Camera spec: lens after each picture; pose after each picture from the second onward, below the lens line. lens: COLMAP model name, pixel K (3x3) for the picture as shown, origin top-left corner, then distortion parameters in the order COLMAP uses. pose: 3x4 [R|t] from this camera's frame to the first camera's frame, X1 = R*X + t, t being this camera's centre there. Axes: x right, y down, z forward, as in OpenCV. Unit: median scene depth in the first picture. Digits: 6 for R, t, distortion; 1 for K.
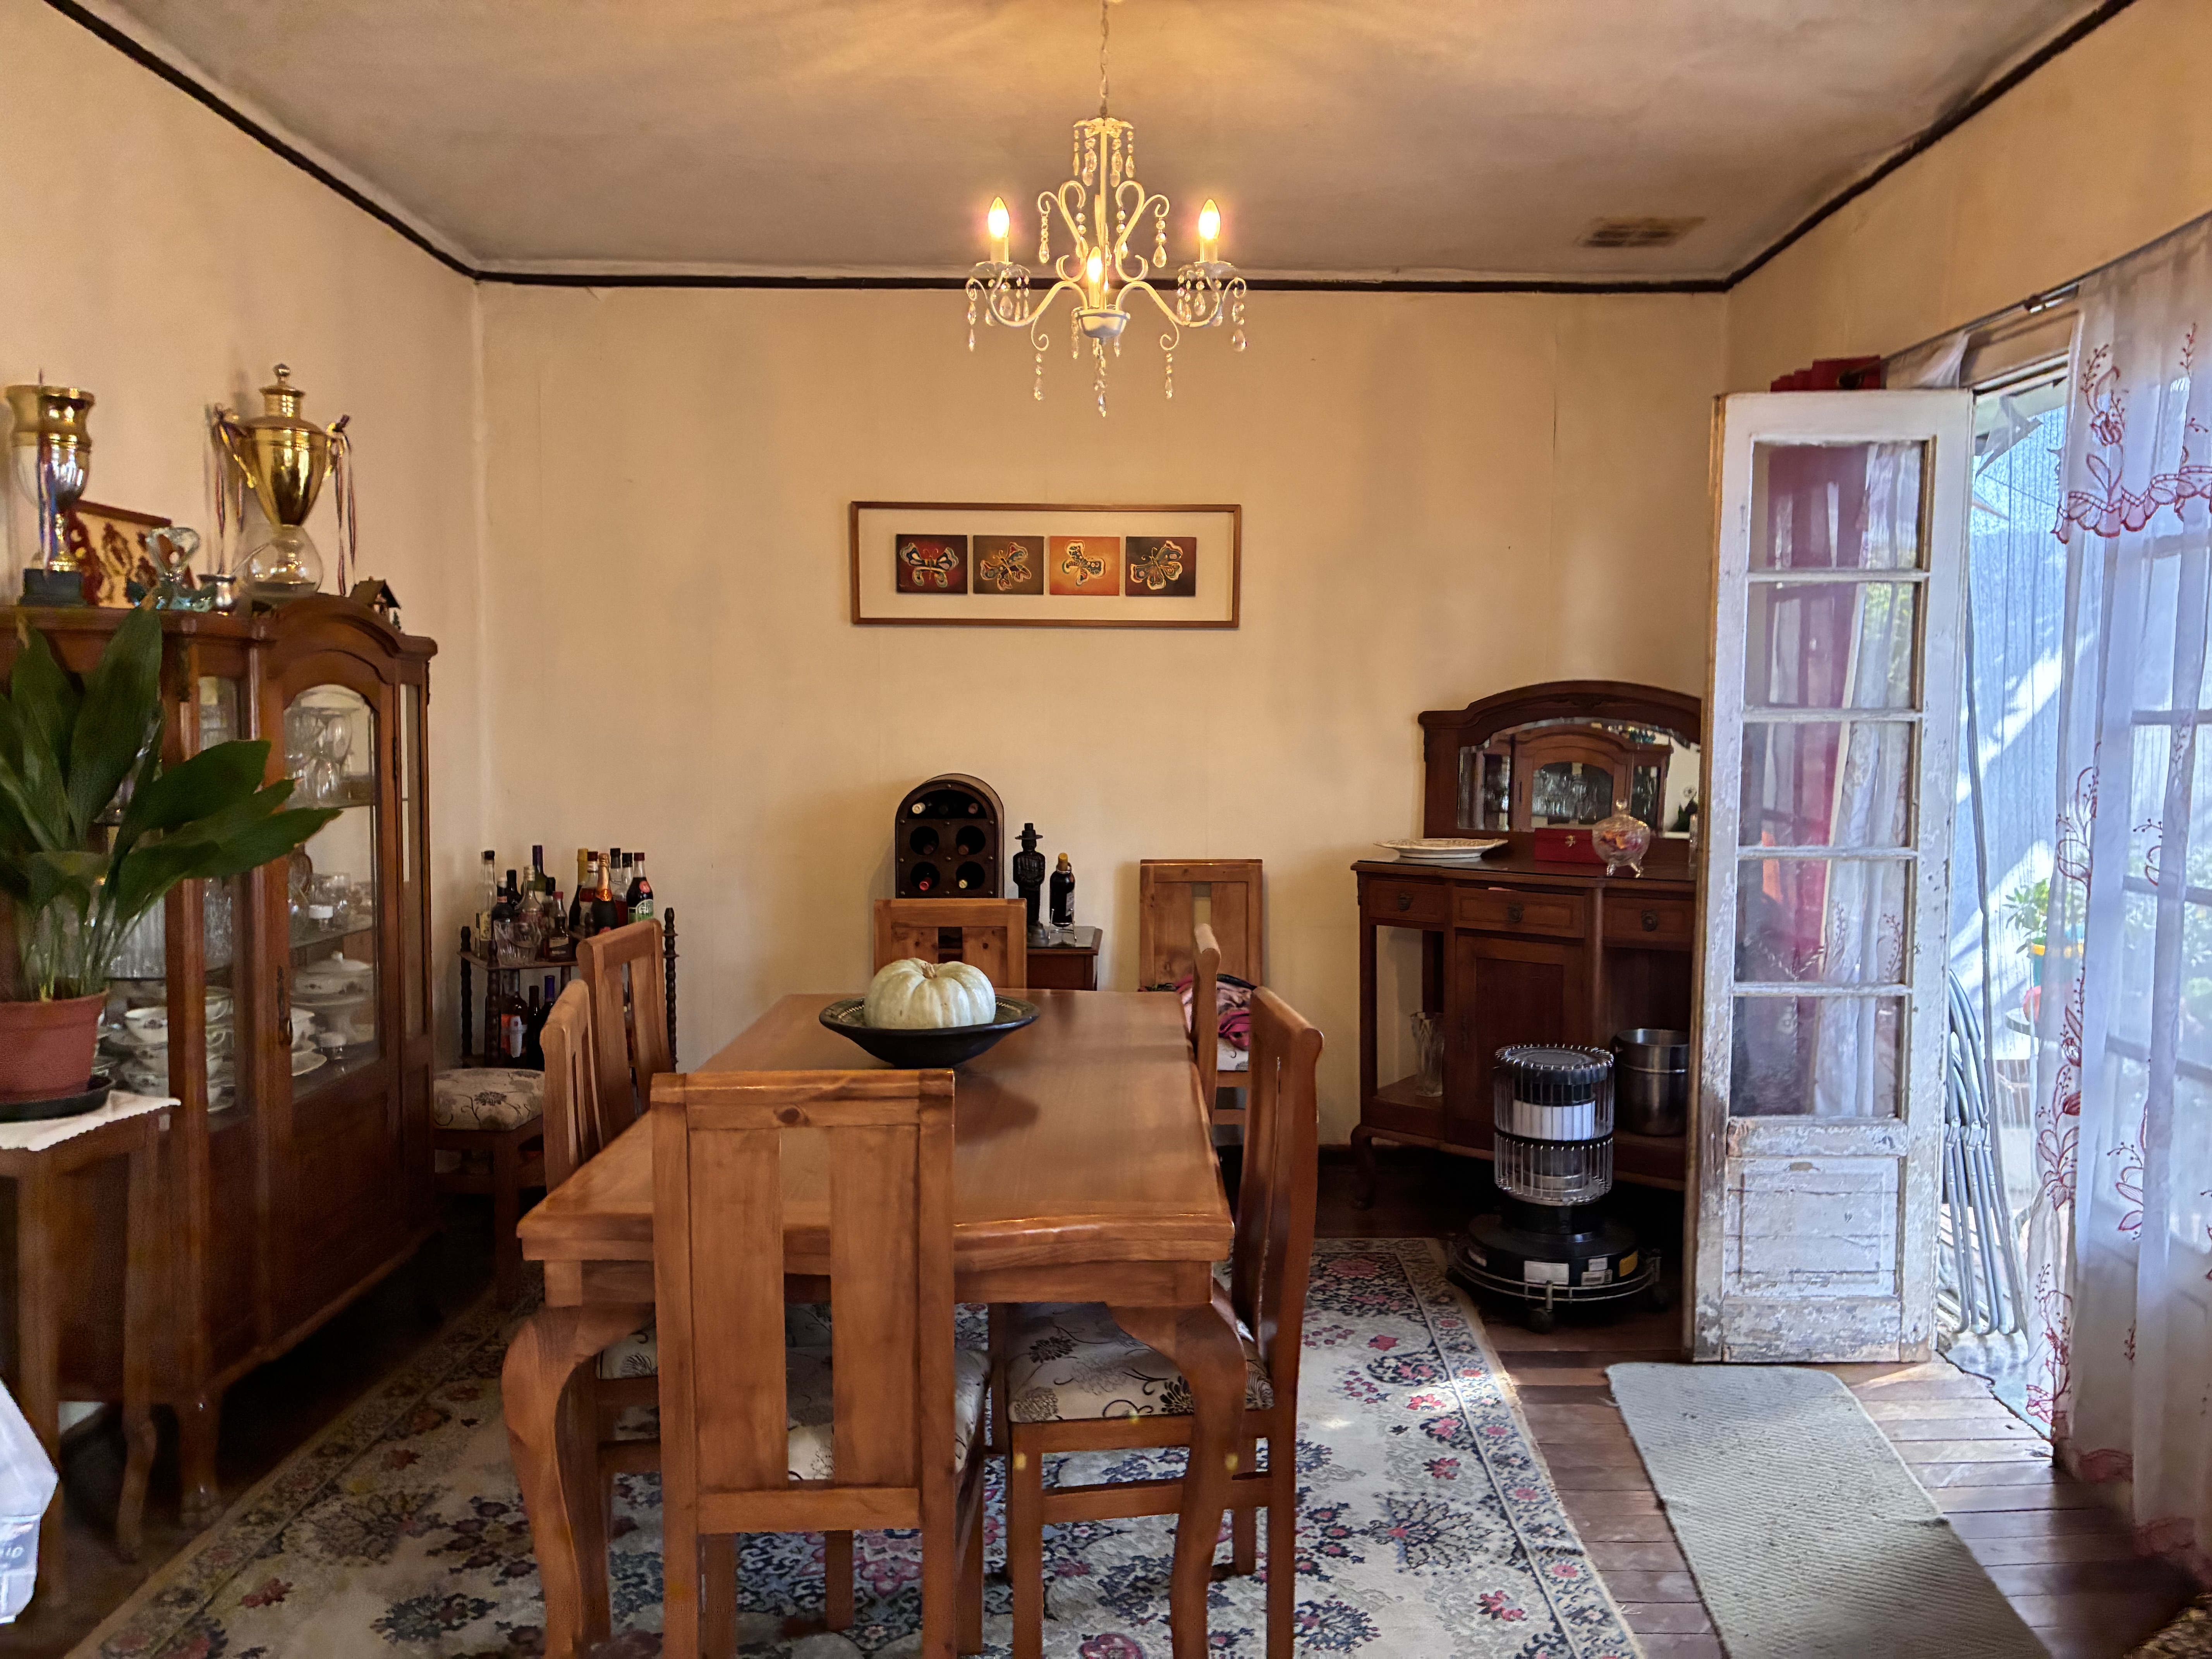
lens RADIAL K [[1677.0, 0, 1108.2], [0, 1677.0, 822.4], [0, 0, 1]] dist [0.044504, -0.058411]
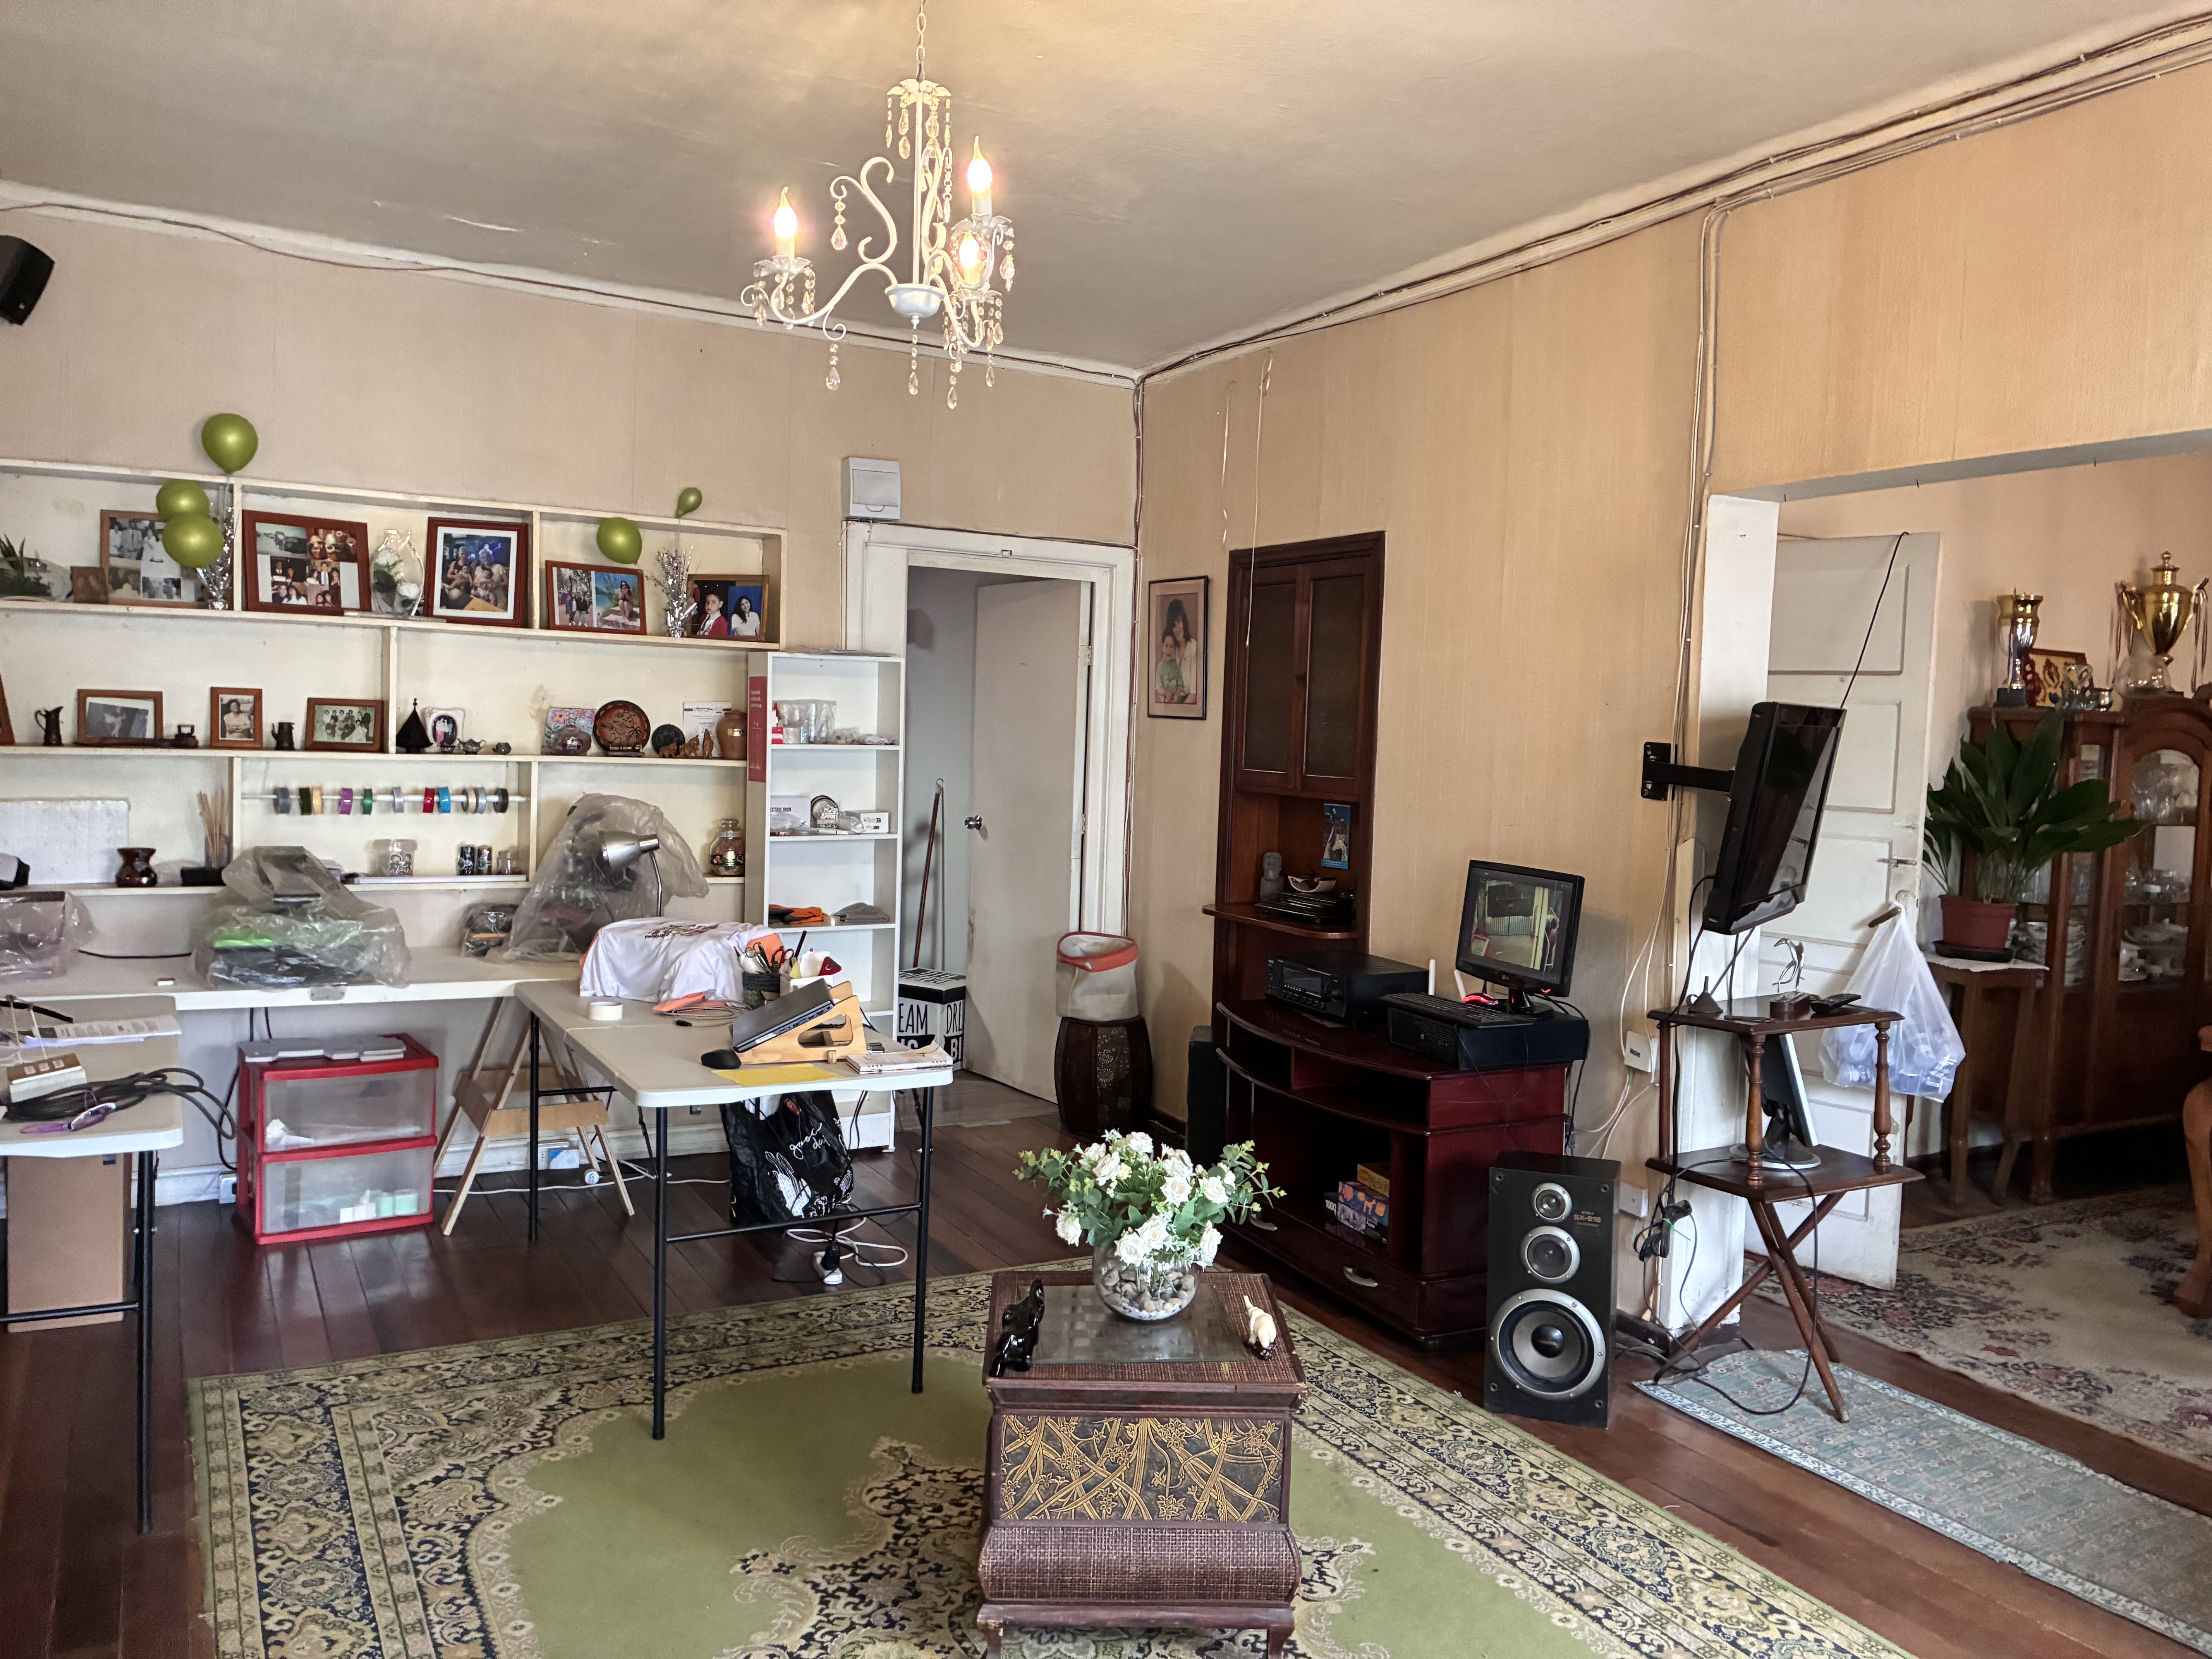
lens RADIAL K [[1677.0, 0, 1097.8], [0, 1677.0, 826.7], [0, 0, 1]] dist [0.044504, -0.058411]
pose [[0.482898, 0.059032, -0.873685, 0.534967], [-0.087494, 0.995985, 0.018937, 0.059169], [0.871295, 0.067297, 0.486124, -0.789769]]
